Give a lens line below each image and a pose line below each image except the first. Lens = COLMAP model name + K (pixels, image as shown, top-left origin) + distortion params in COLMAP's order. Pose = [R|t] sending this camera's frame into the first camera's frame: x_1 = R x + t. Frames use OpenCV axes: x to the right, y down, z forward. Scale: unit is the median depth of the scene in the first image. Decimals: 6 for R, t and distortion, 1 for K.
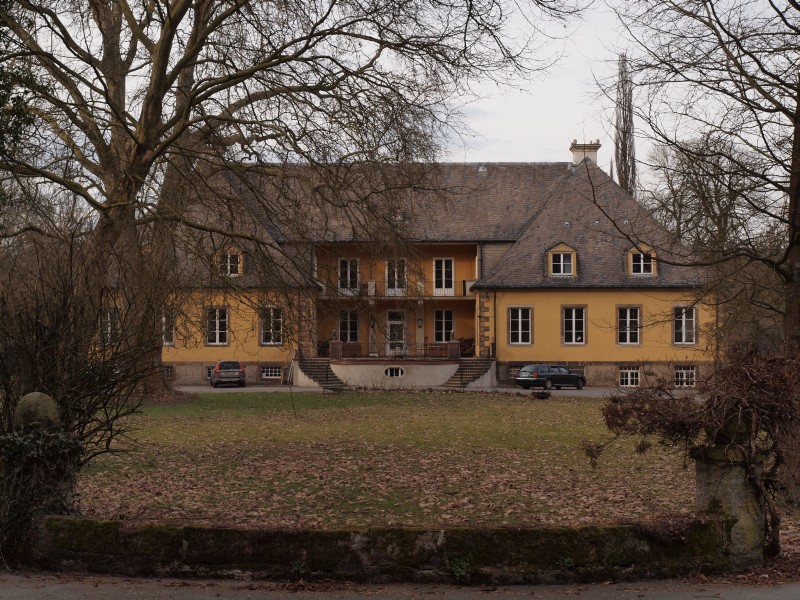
lens RADIAL K [[1376.9, 0, 400.0], [0, 1376.9, 300.0], [0, 0, 1]] dist [0.018384, 0.196393]
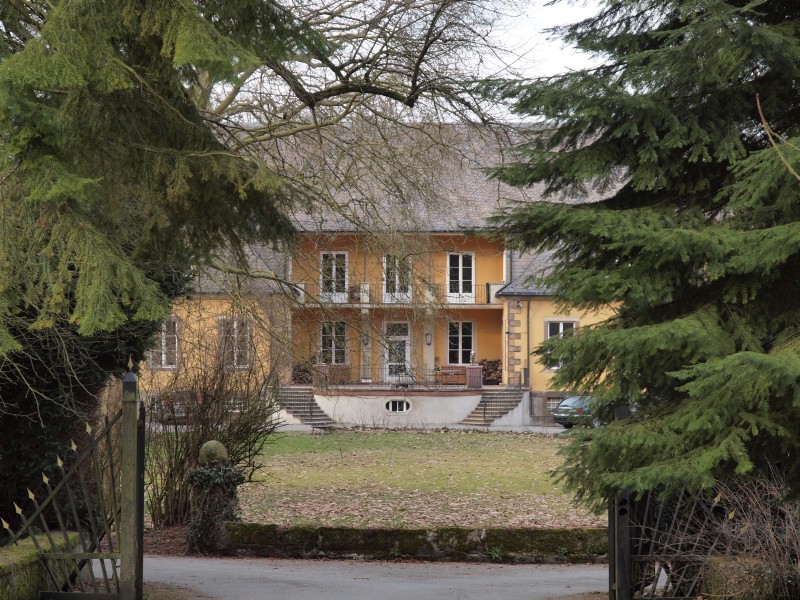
lens RADIAL K [[2310.0, 0, 400.0], [0, 2310.0, 300.0], [0, 0, 1]] dist [0.057129, 0.966374]
pose [[0.999929, 0.004732, 0.010950, -0.018167], [-0.004869, 0.999910, 0.012512, -0.024380], [-0.010890, -0.012564, 0.999862, -0.311796]]
